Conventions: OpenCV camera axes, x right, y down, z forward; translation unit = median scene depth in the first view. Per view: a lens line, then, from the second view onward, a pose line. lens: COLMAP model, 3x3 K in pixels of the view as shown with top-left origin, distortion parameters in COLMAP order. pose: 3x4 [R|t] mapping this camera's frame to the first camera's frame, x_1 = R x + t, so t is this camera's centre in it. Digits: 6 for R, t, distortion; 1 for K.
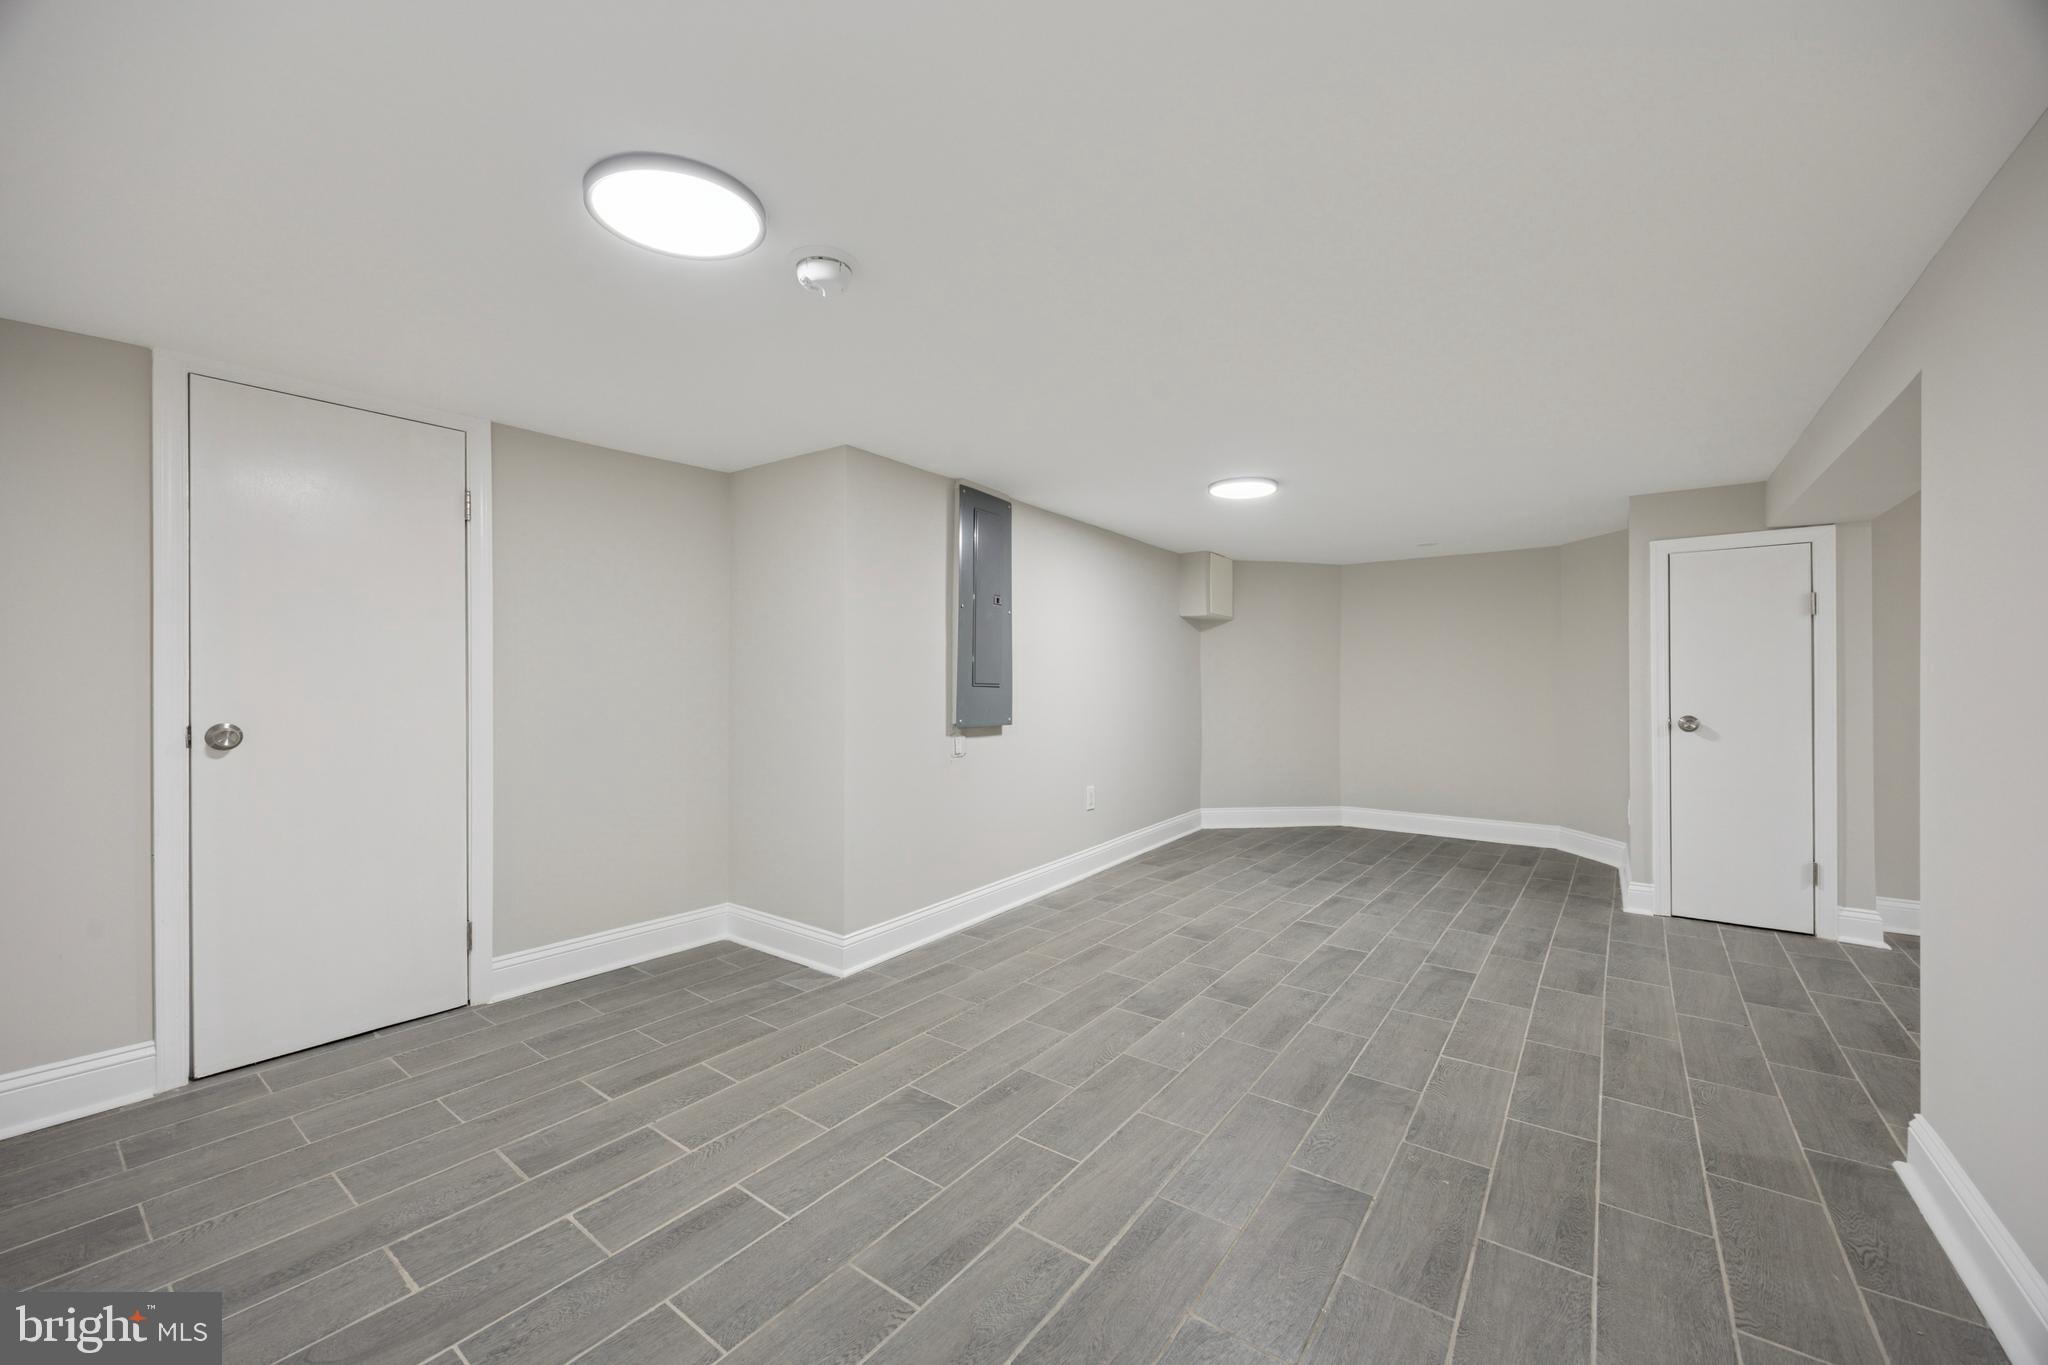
lens RADIAL K [[783.7, 0, 1018.9], [0, 783.7, 681.6], [0, 0, 1]] dist [-0.003029, -0.000347]
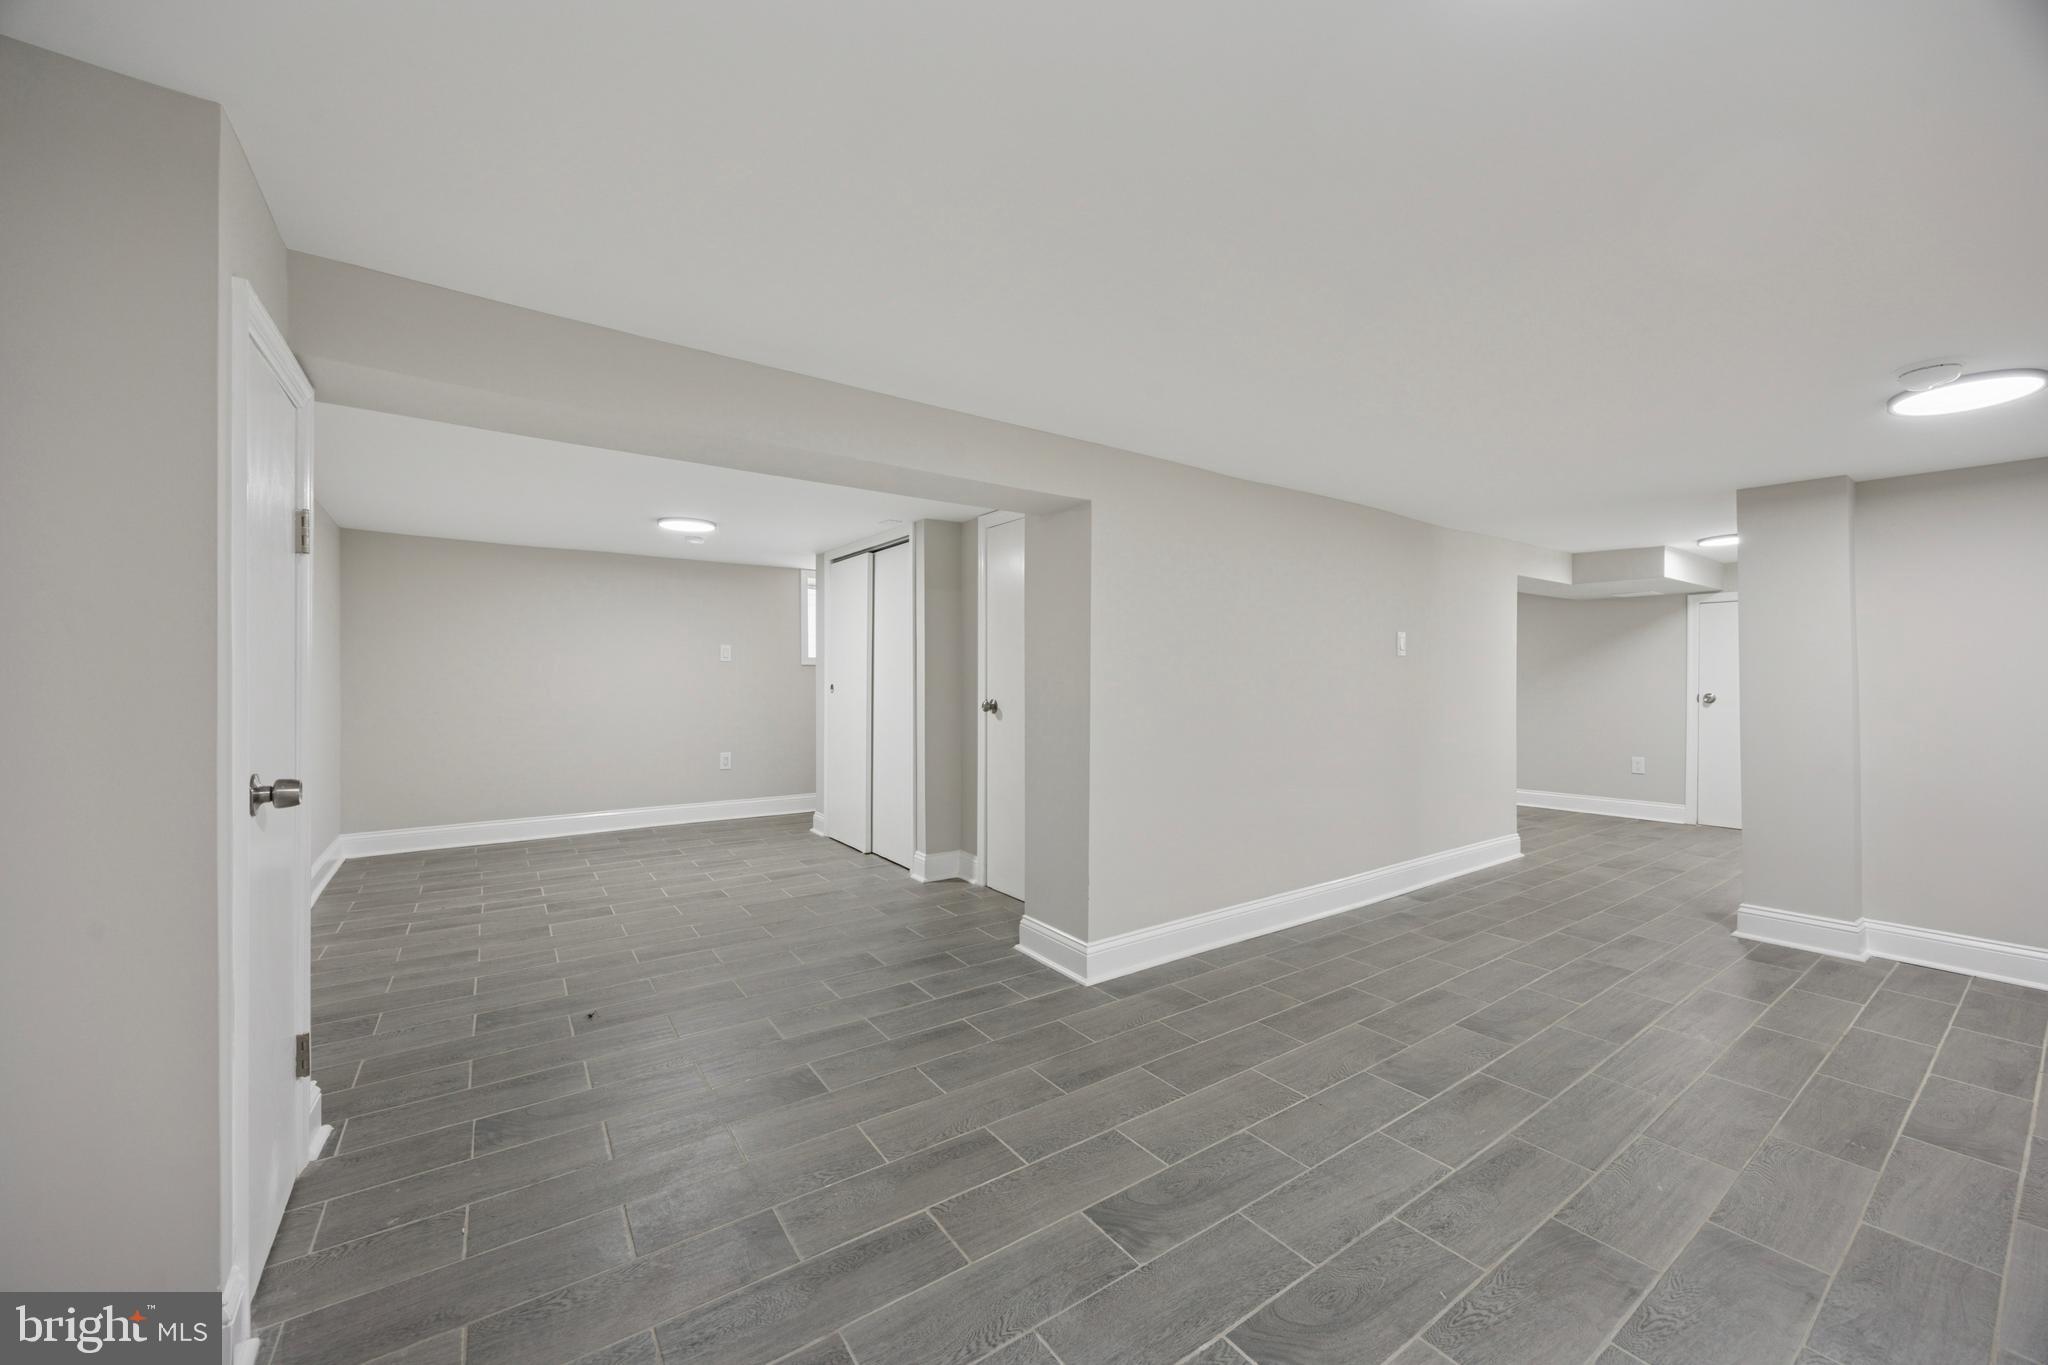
lens RADIAL K [[783.7, 0, 1041.2], [0, 783.7, 679.4], [0, 0, 1]] dist [-0.003029, -0.000347]
pose [[-0.959970, 0.000578, 0.280103, 0.547148], [0.000231, 0.999999, -0.001270, -0.002236], [-0.280103, -0.001154, -0.959969, 1.835578]]
